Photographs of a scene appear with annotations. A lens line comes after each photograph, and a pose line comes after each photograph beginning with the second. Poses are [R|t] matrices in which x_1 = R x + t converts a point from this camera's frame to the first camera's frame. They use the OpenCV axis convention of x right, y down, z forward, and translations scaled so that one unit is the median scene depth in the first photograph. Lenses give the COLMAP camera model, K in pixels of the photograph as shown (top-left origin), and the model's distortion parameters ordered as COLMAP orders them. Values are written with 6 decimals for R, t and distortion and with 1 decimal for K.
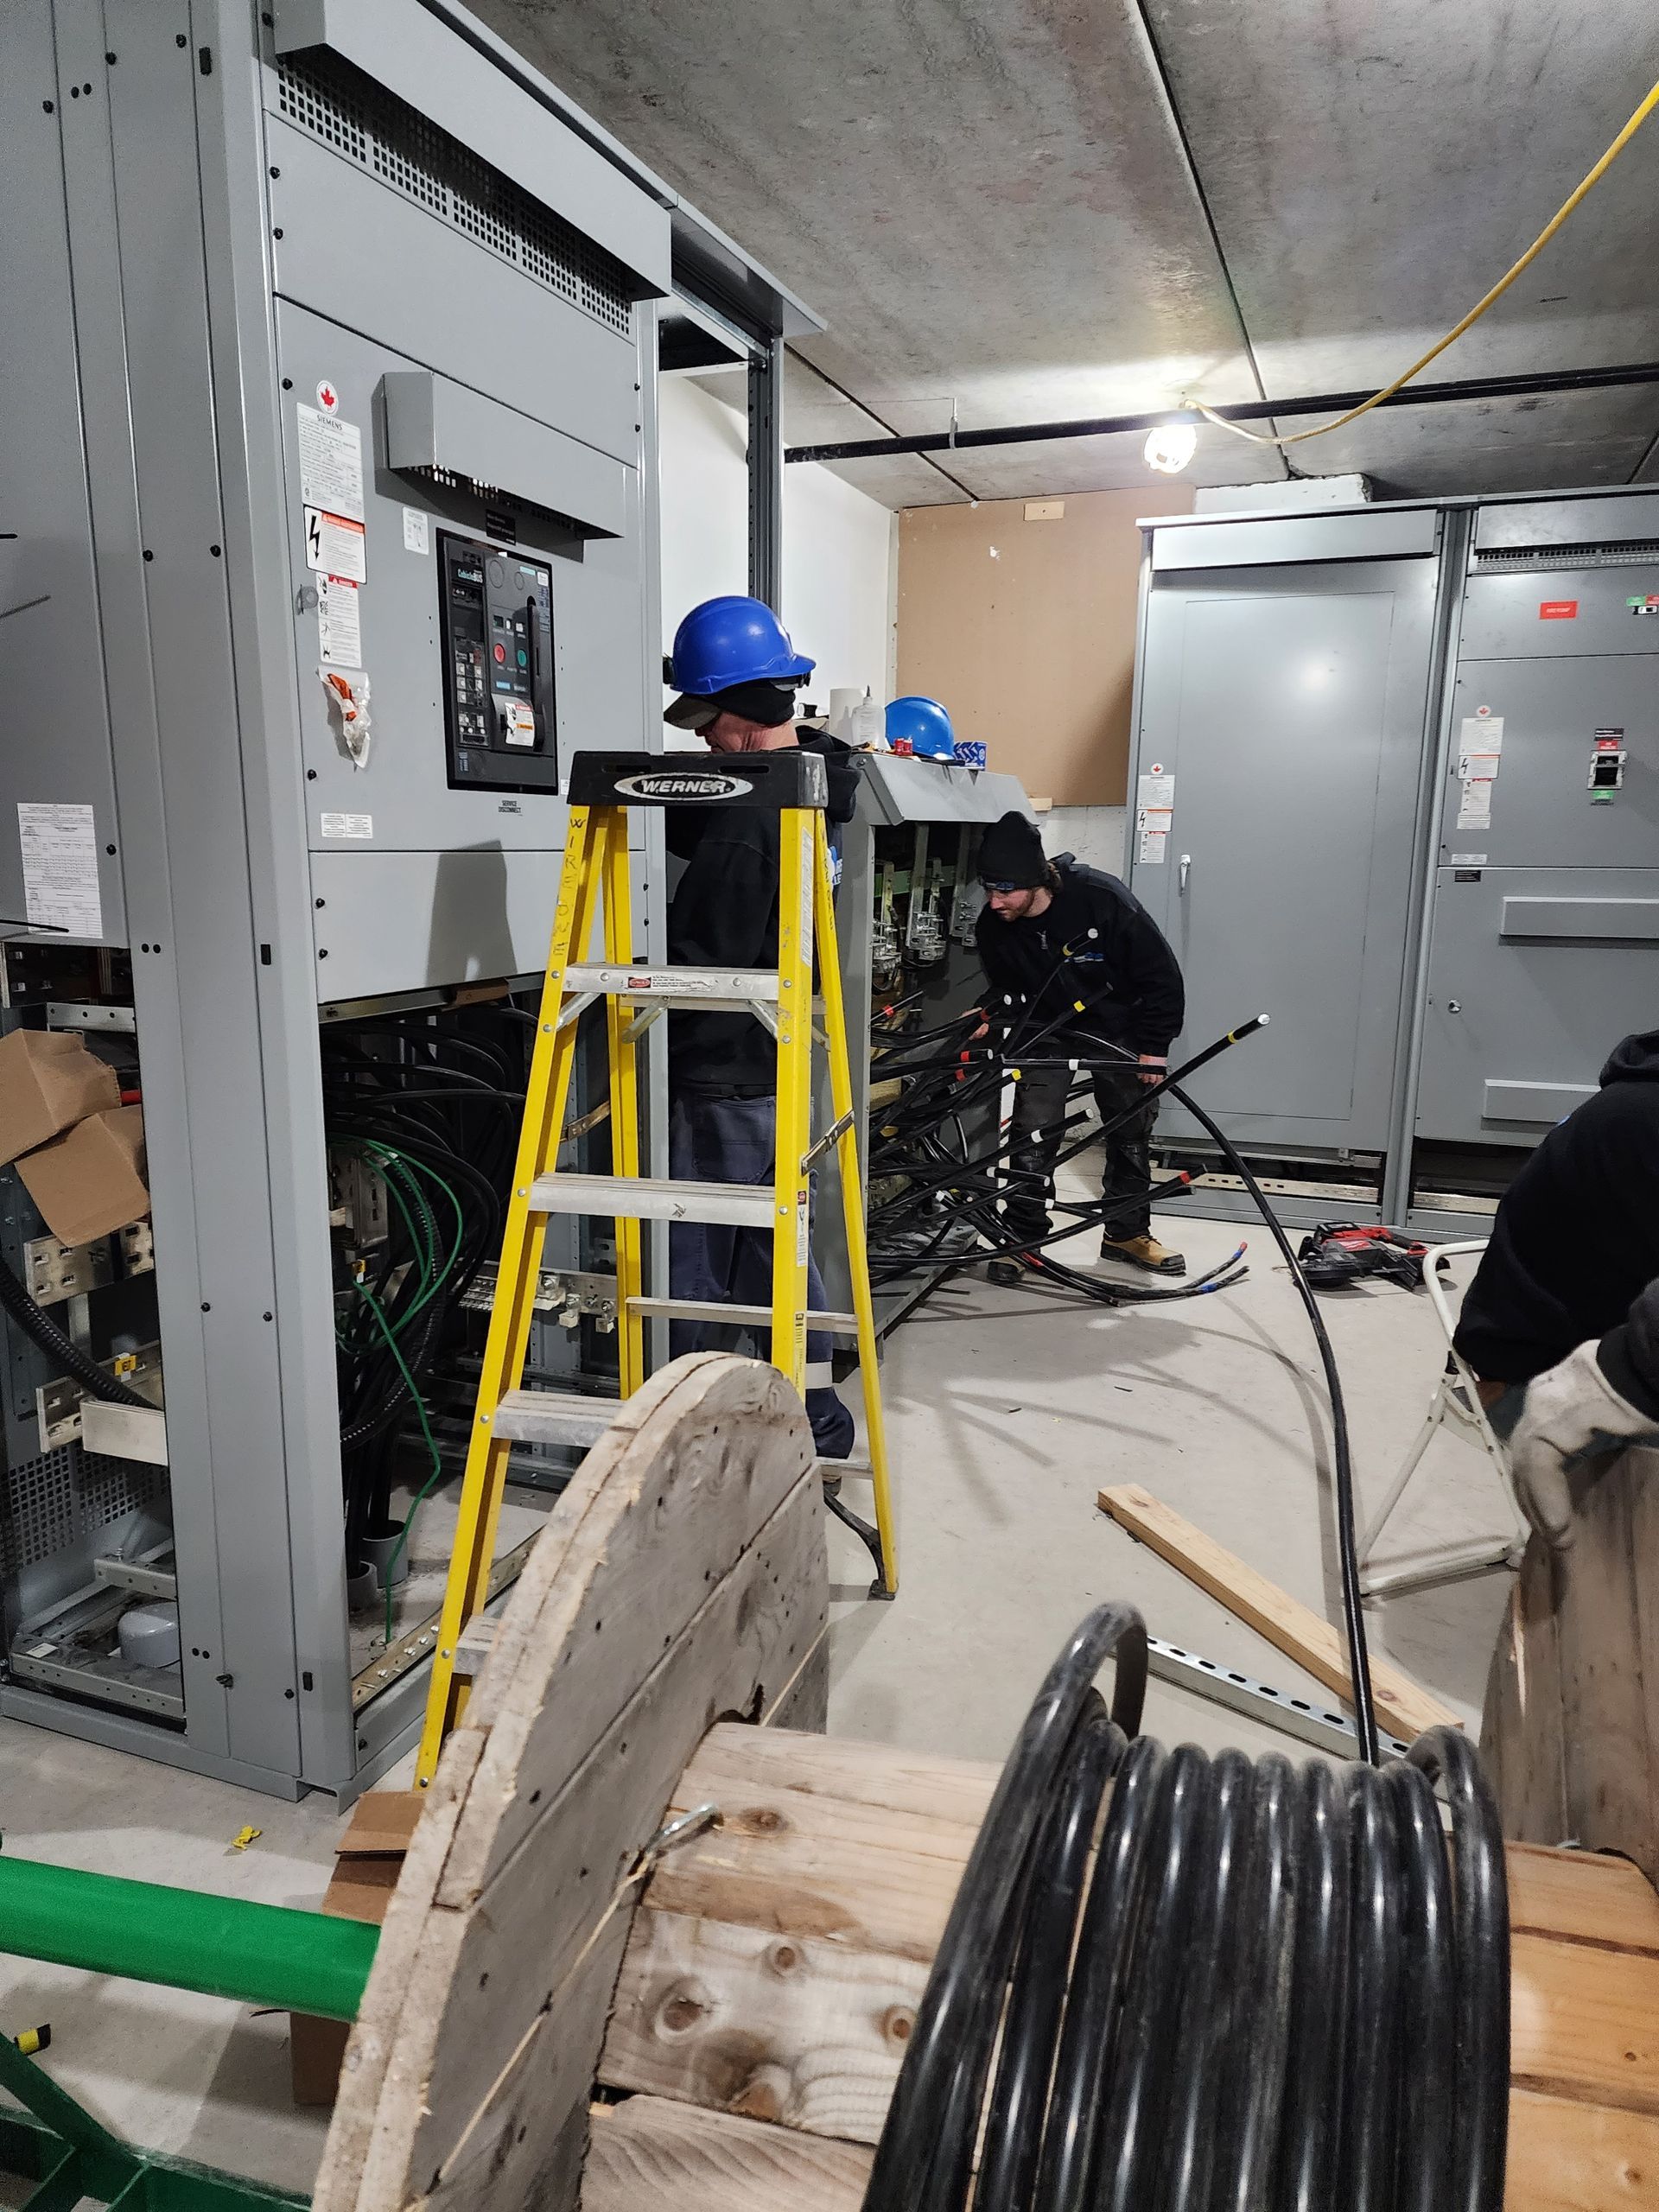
lens RADIAL K [[1482.2, 0, 825.4], [0, 1482.2, 1109.5], [0, 0, 1]] dist [0.038240, 0.002788]
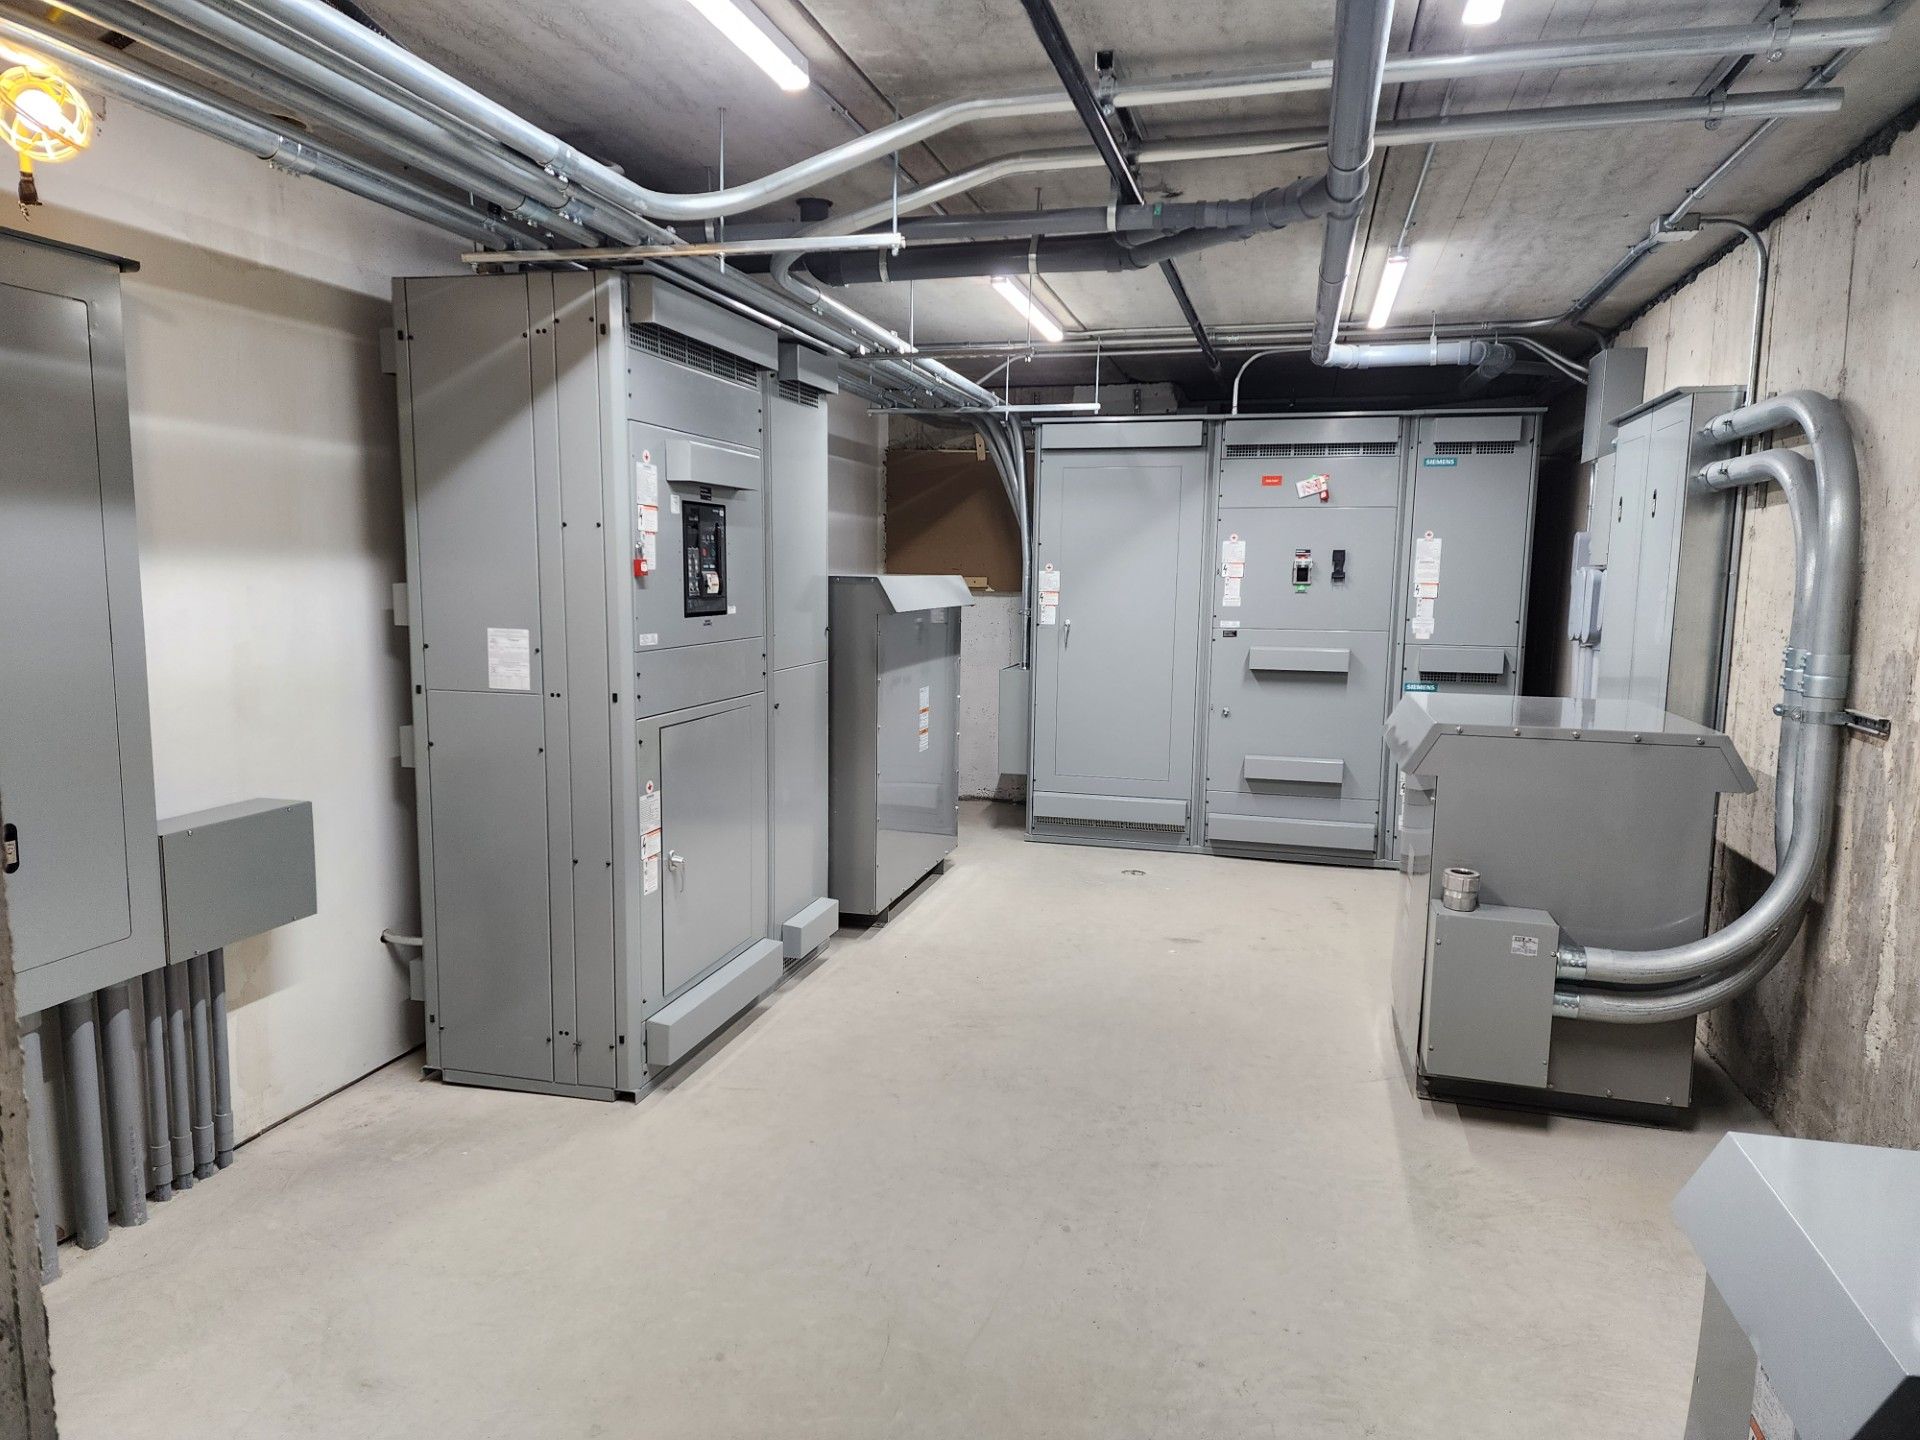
lens RADIAL K [[1286.6, 0, 959.6], [0, 1286.6, 723.8], [0, 0, 1]] dist [0.038240, 0.002788]
pose [[0.994186, -0.012647, 0.106929, -0.060064], [0.019077, 0.998057, -0.059322, 0.053114], [-0.105971, 0.061017, 0.992495, -0.853806]]
